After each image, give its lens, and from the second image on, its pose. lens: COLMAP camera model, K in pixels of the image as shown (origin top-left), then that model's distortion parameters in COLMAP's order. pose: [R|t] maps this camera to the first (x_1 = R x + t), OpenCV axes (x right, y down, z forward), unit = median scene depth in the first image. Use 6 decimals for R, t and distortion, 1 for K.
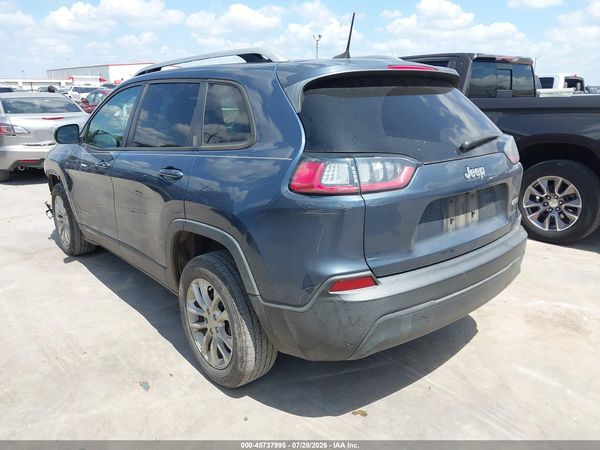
lens RADIAL K [[503.7, 0, 300.0], [0, 503.7, 225.0], [0, 0, 1]] dist [0.010604, -0.007402]
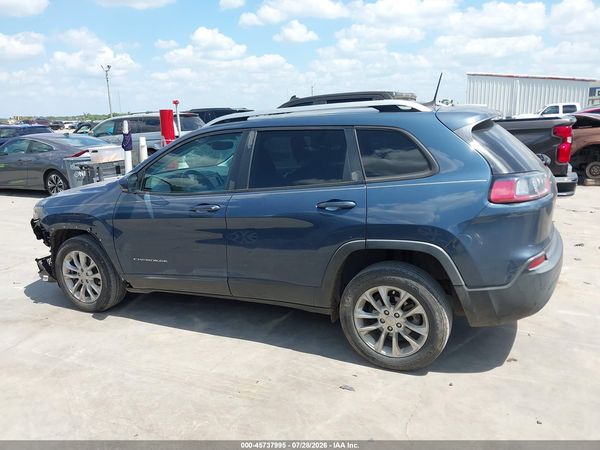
lens RADIAL K [[503.7, 0, 300.0], [0, 503.7, 225.0], [0, 0, 1]] dist [0.010604, -0.007402]
pose [[0.901118, -0.126996, 0.414559, -0.053348], [0.147308, 0.988940, -0.017249, -0.003081], [-0.407783, 0.076611, 0.909859, -0.002729]]
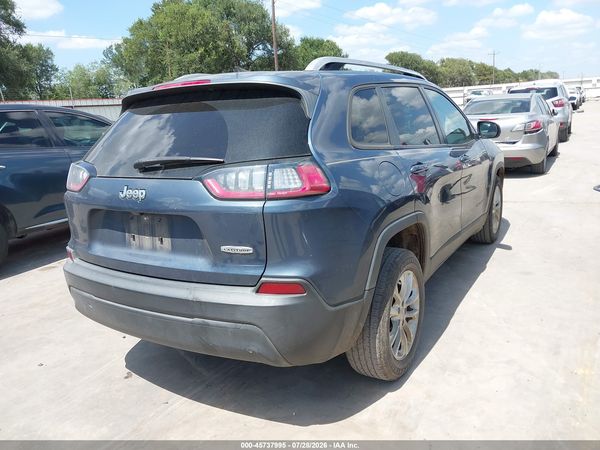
lens RADIAL K [[486.7, 0, 300.0], [0, 486.7, 225.0], [0, 0, 1]] dist [0.017931, -0.005088]
pose [[0.305125, 0.208172, -0.929281, 0.073118], [-0.190486, 0.969437, 0.154622, -0.013905], [0.933067, 0.129836, 0.335454, 0.054817]]
